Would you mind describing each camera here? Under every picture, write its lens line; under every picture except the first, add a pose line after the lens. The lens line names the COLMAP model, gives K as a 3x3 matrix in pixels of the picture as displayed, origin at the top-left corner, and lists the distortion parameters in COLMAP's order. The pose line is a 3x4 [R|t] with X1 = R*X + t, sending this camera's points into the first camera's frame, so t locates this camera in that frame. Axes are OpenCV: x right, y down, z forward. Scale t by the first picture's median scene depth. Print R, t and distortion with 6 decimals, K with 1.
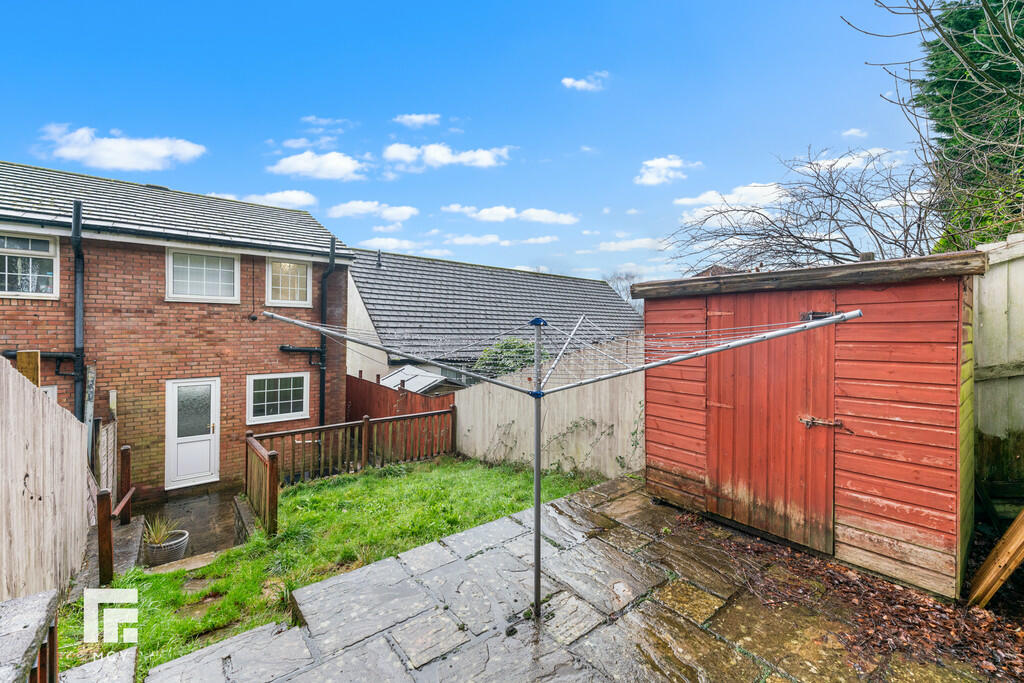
lens RADIAL K [[417.1, 0, 513.6], [0, 417.1, 331.6], [0, 0, 1]] dist [-0.003495, -0.000505]
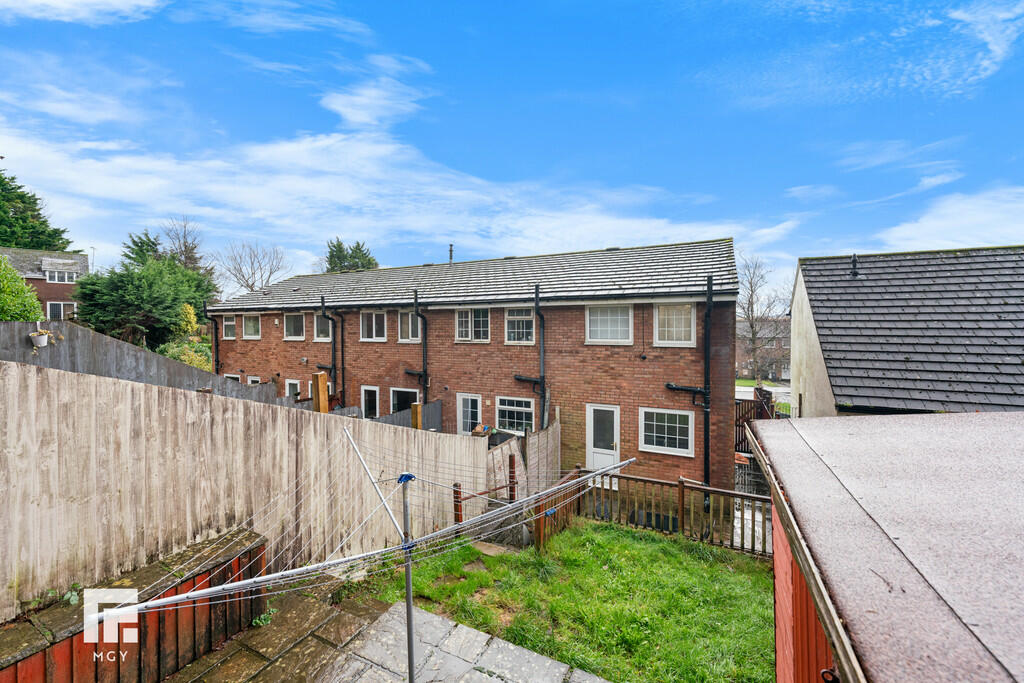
lens RADIAL K [[417.9, 0, 500.6], [0, 417.9, 328.0], [0, 0, 1]] dist [-0.000649, -0.000499]
pose [[0.391725, -0.014448, -0.919969, 0.287142], [-0.002581, 0.999856, -0.016801, -0.096718], [0.920079, 0.008955, 0.391631, 0.200979]]
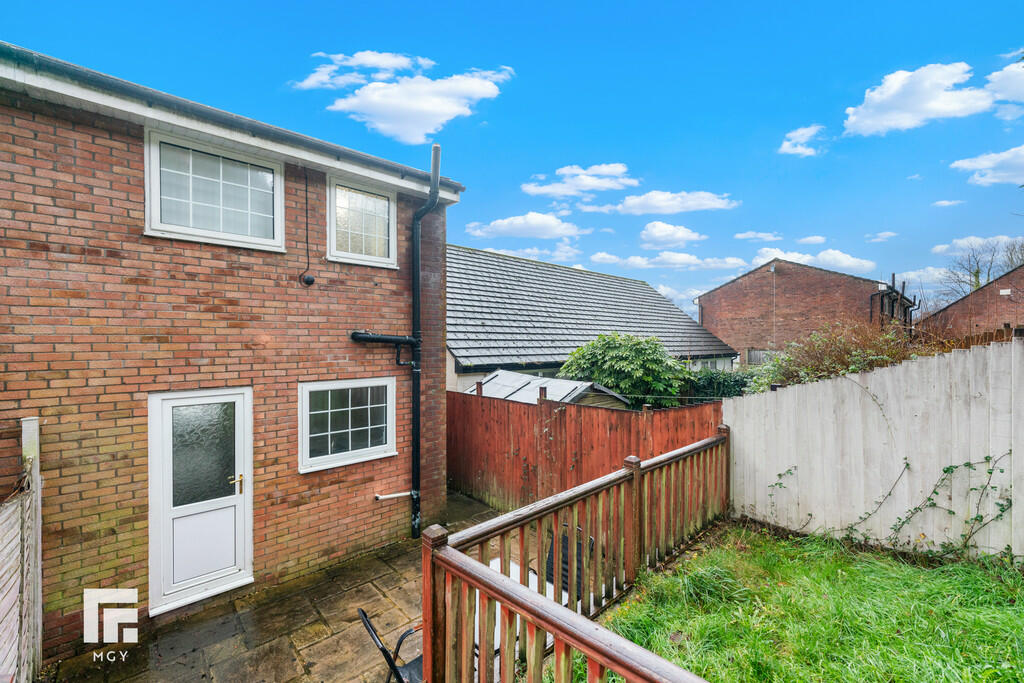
lens RADIAL K [[410.4, 0, 509.6], [0, 410.4, 345.2], [0, 0, 1]] dist [-0.002028, -0.000297]
pose [[0.998714, -0.022998, 0.045191, -0.398905], [0.023519, 0.999662, -0.011040, 0.069364], [-0.044922, 0.012089, 0.998917, 0.460099]]
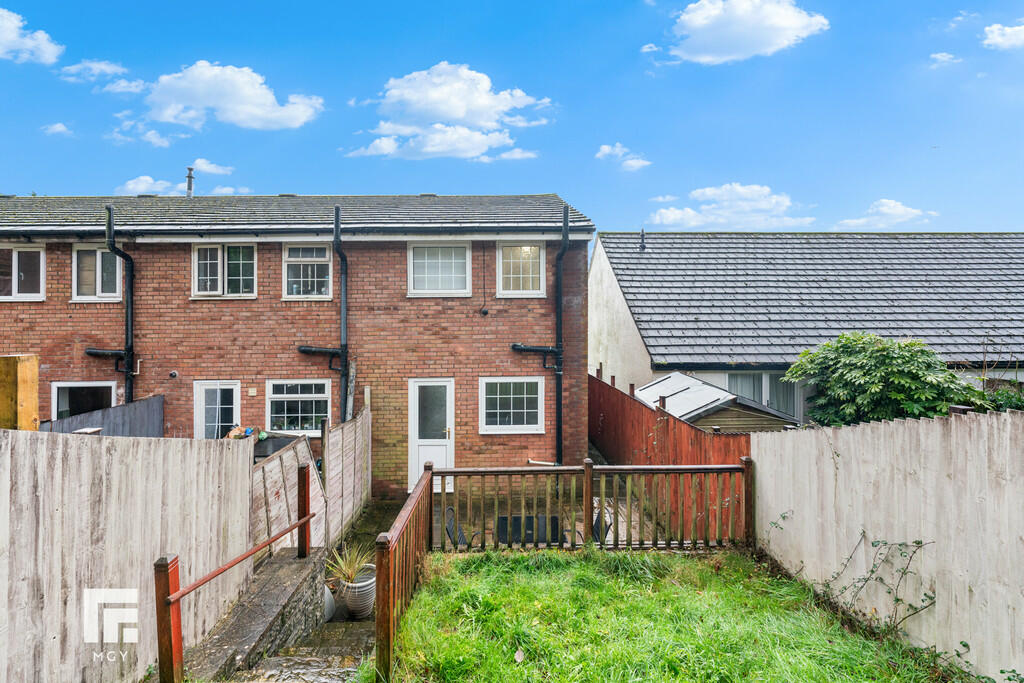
lens RADIAL K [[426.8, 0, 496.3], [0, 426.8, 313.9], [0, 0, 1]] dist [-0.001741, -0.000415]
pose [[0.779164, -0.031298, -0.626038, -0.041974], [0.010669, 0.999270, -0.036680, 0.004440], [0.626729, 0.021901, 0.778929, 0.326782]]
